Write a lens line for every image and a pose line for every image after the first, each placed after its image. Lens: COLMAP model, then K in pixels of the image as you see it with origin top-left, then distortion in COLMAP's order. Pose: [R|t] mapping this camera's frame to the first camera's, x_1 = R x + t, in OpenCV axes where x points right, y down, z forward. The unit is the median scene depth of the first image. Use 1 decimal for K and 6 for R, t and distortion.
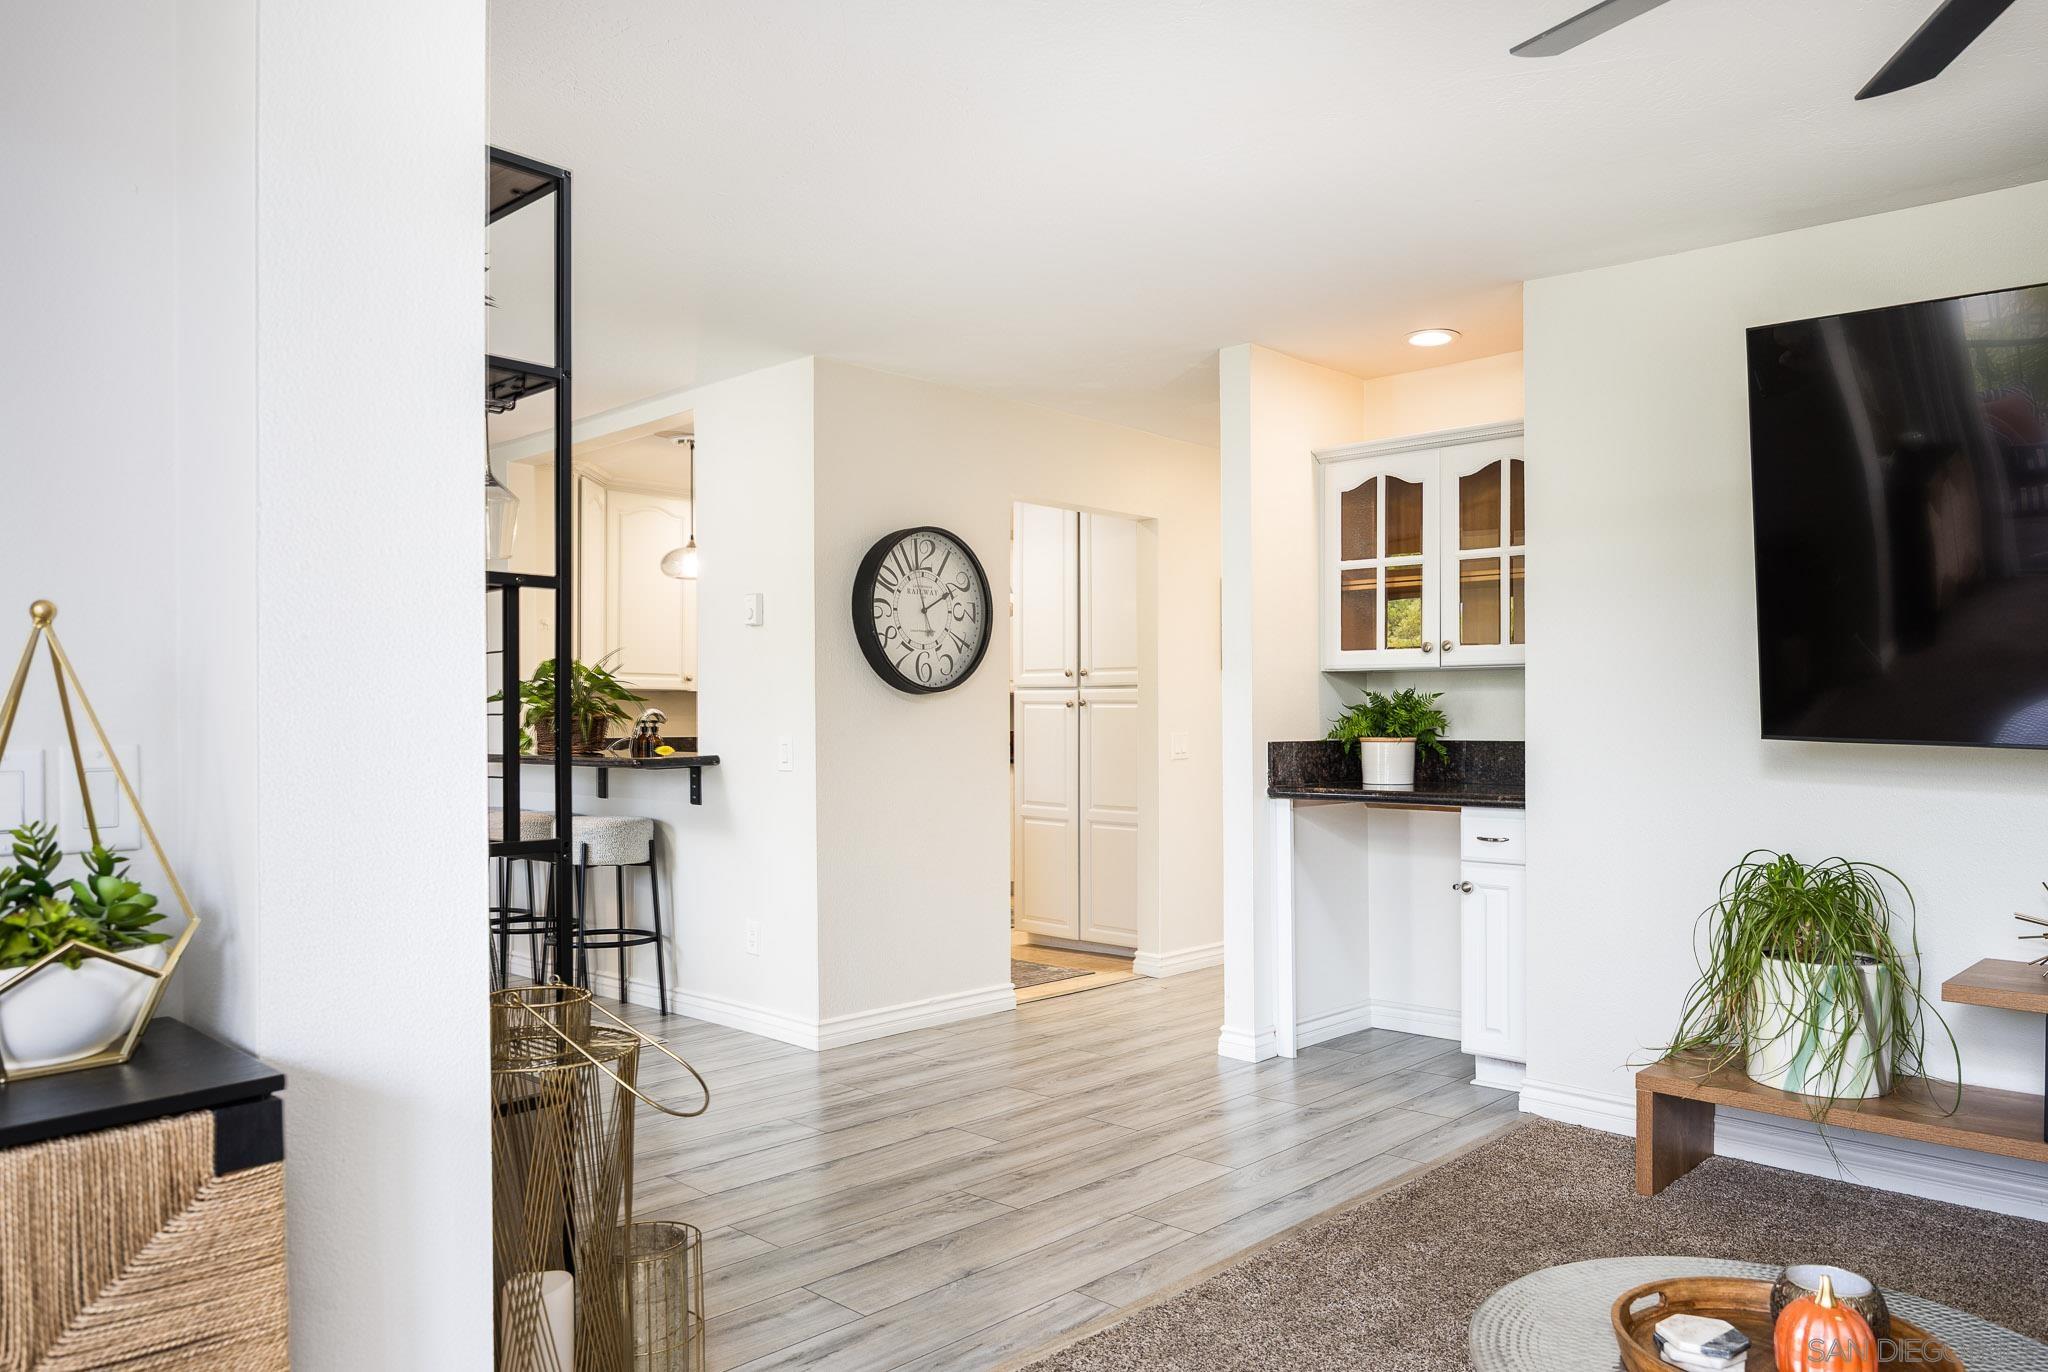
lens RADIAL K [[1413.7, 0, 1023.3], [0, 1413.7, 710.6], [0, 0, 1]] dist [-0.000525, -0.000215]
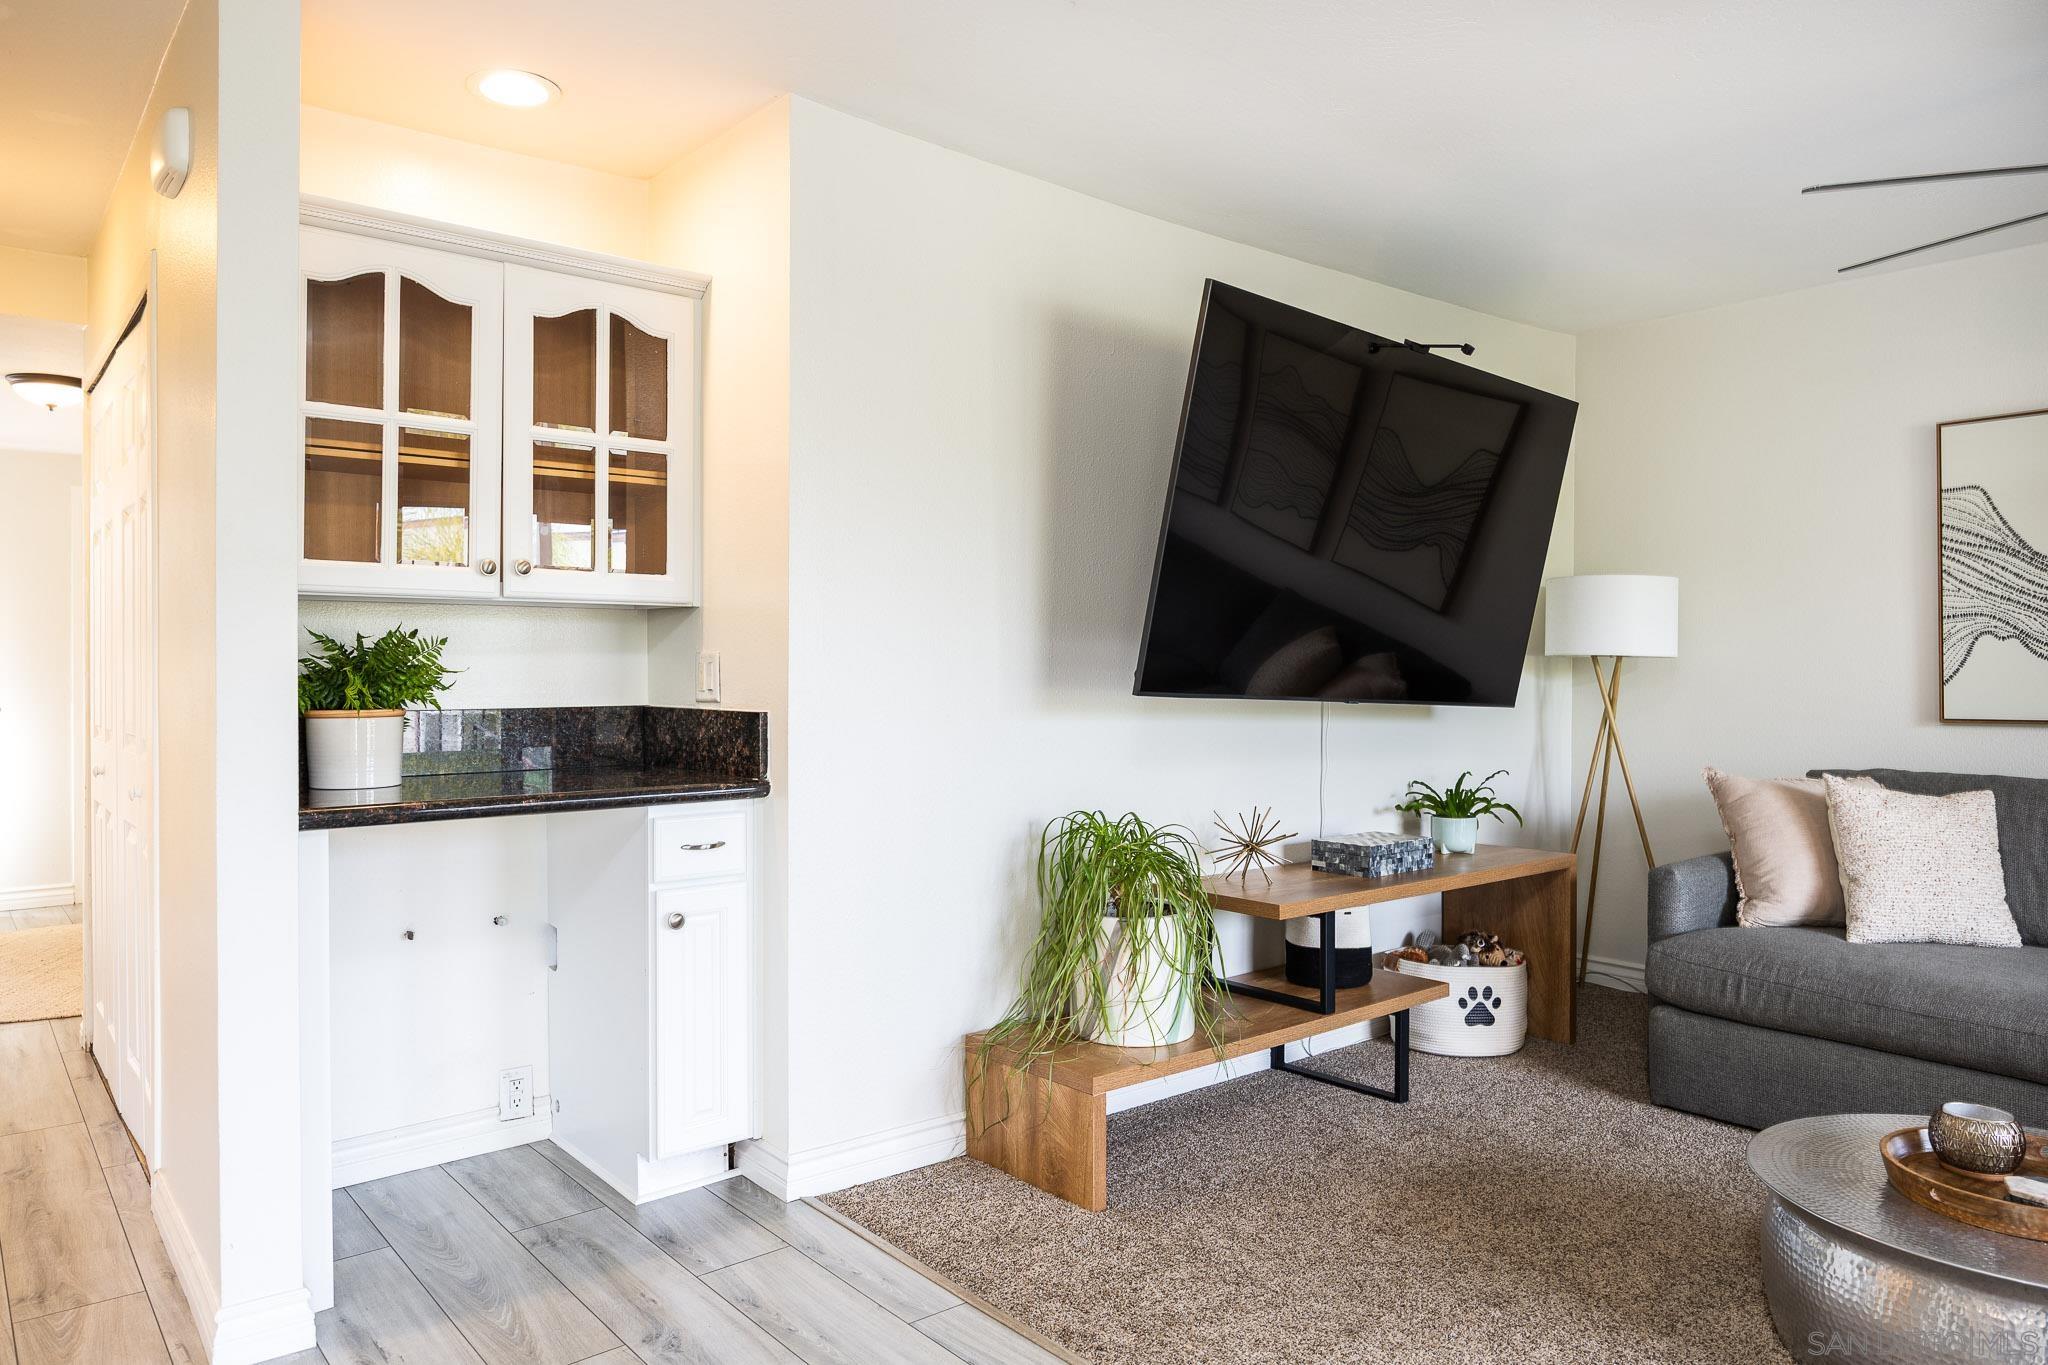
lens RADIAL K [[1327.3, 0, 1024.0], [0, 1327.3, 682.5], [0, 0, 1]] dist [-0.002821, -0.000996]
pose [[0.107923, -0.004173, 0.994151, -0.309838], [0.000011, 0.999991, 0.004196, 0.005394], [-0.994159, -0.000442, 0.107922, 0.750748]]
